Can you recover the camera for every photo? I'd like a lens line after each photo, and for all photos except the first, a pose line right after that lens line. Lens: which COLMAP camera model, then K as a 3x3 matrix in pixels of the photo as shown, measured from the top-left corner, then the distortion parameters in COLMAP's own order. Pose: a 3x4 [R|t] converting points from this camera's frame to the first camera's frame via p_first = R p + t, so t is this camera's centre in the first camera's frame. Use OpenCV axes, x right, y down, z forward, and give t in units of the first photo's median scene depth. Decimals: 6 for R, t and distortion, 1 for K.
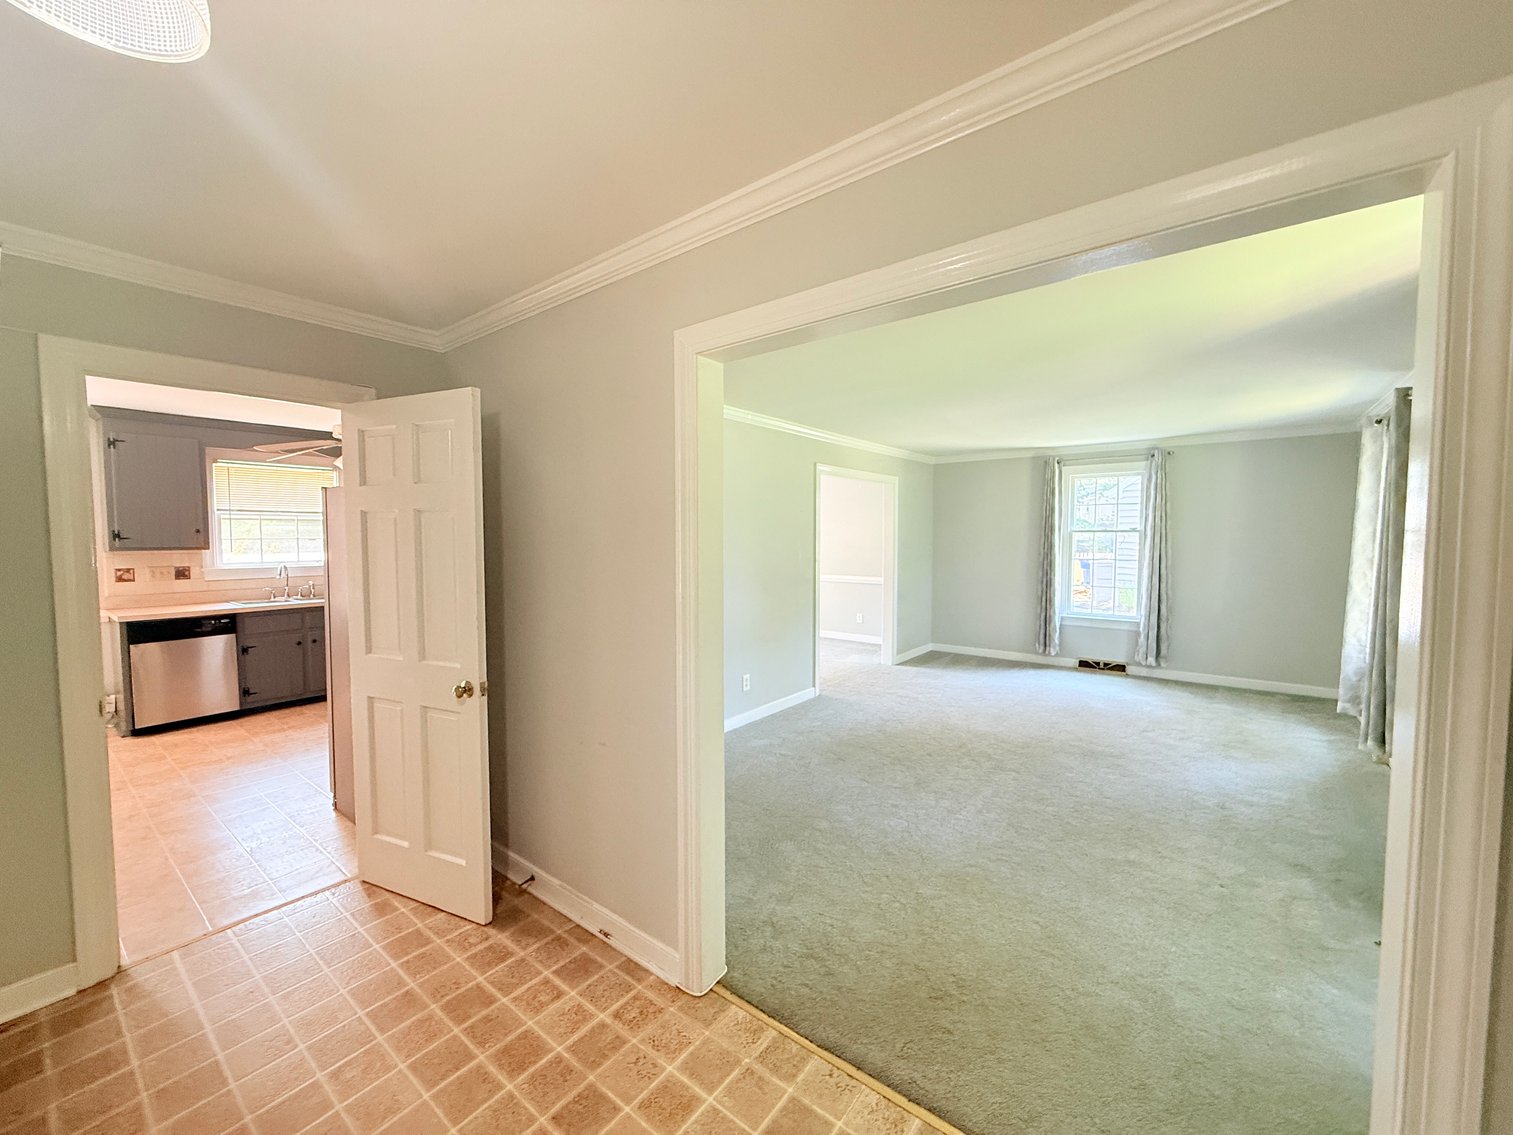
lens RADIAL K [[611.0, 0, 756.5], [0, 611.0, 567.5], [0, 0, 1]] dist [0.000168, -0.000267]
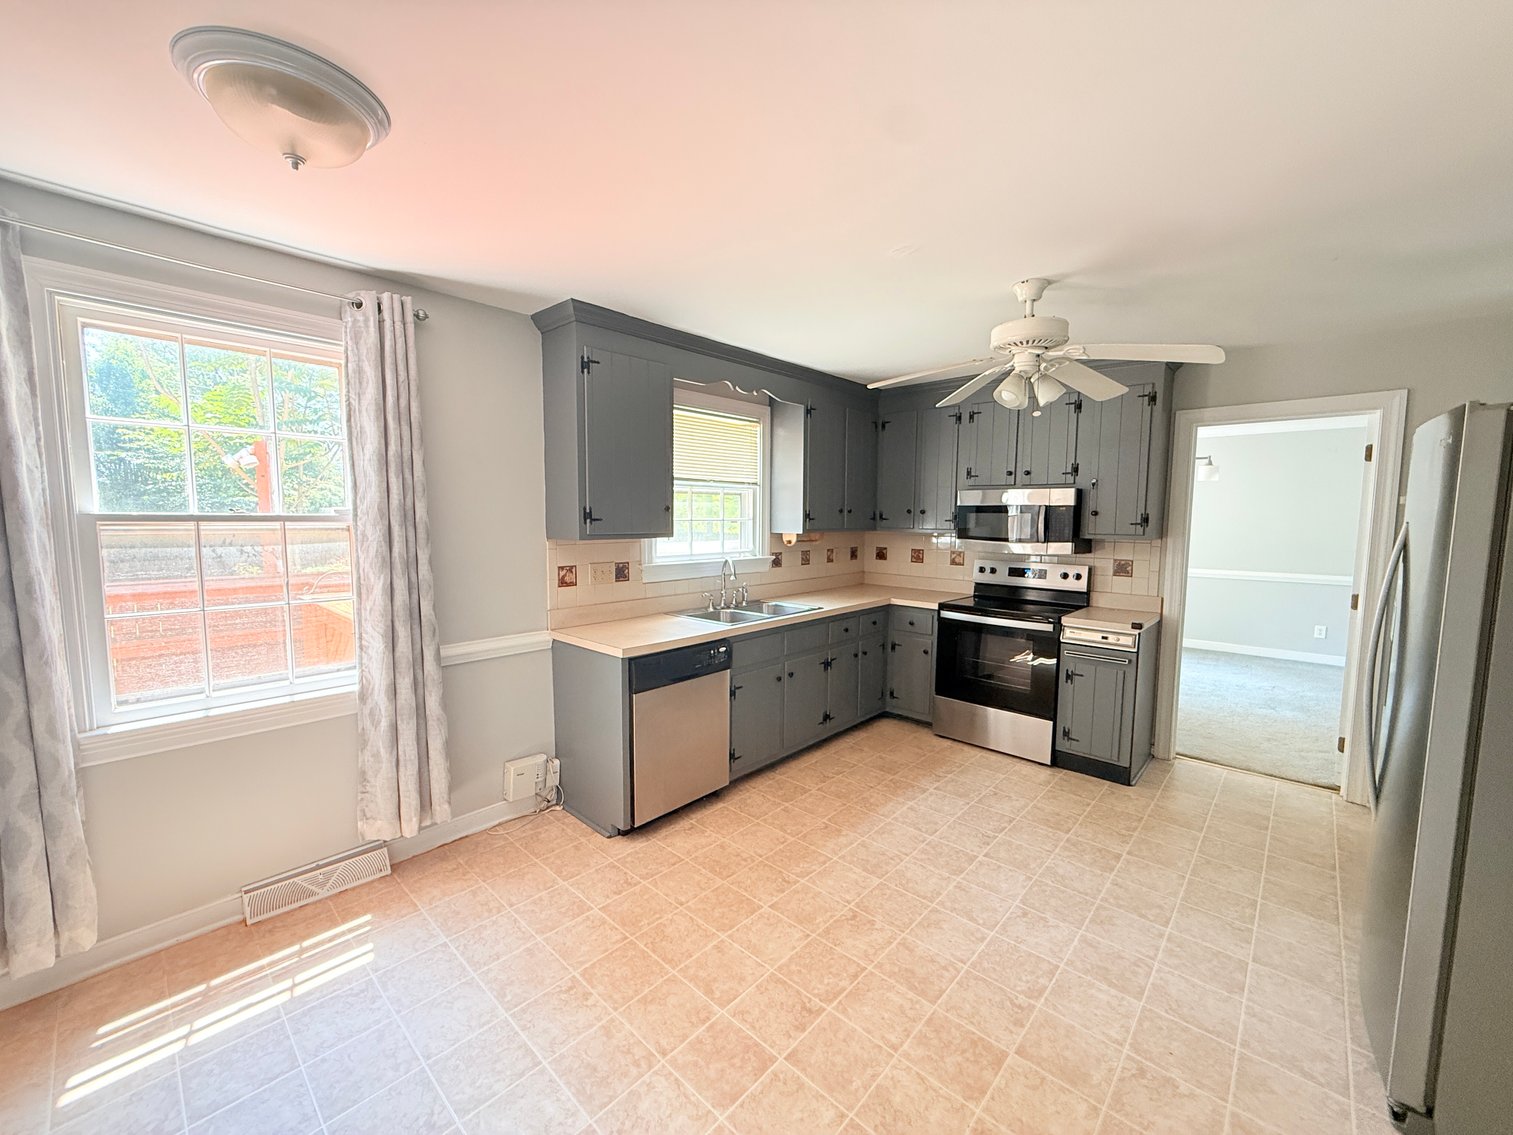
lens RADIAL K [[611.0, 0, 756.5], [0, 611.0, 567.5], [0, 0, 1]] dist [0.000168, -0.000267]
pose [[0.997058, 0.013649, -0.075424, -0.786068], [-0.011151, 0.999379, 0.033439, -0.020604], [0.075833, -0.032499, 0.996591, 0.368654]]
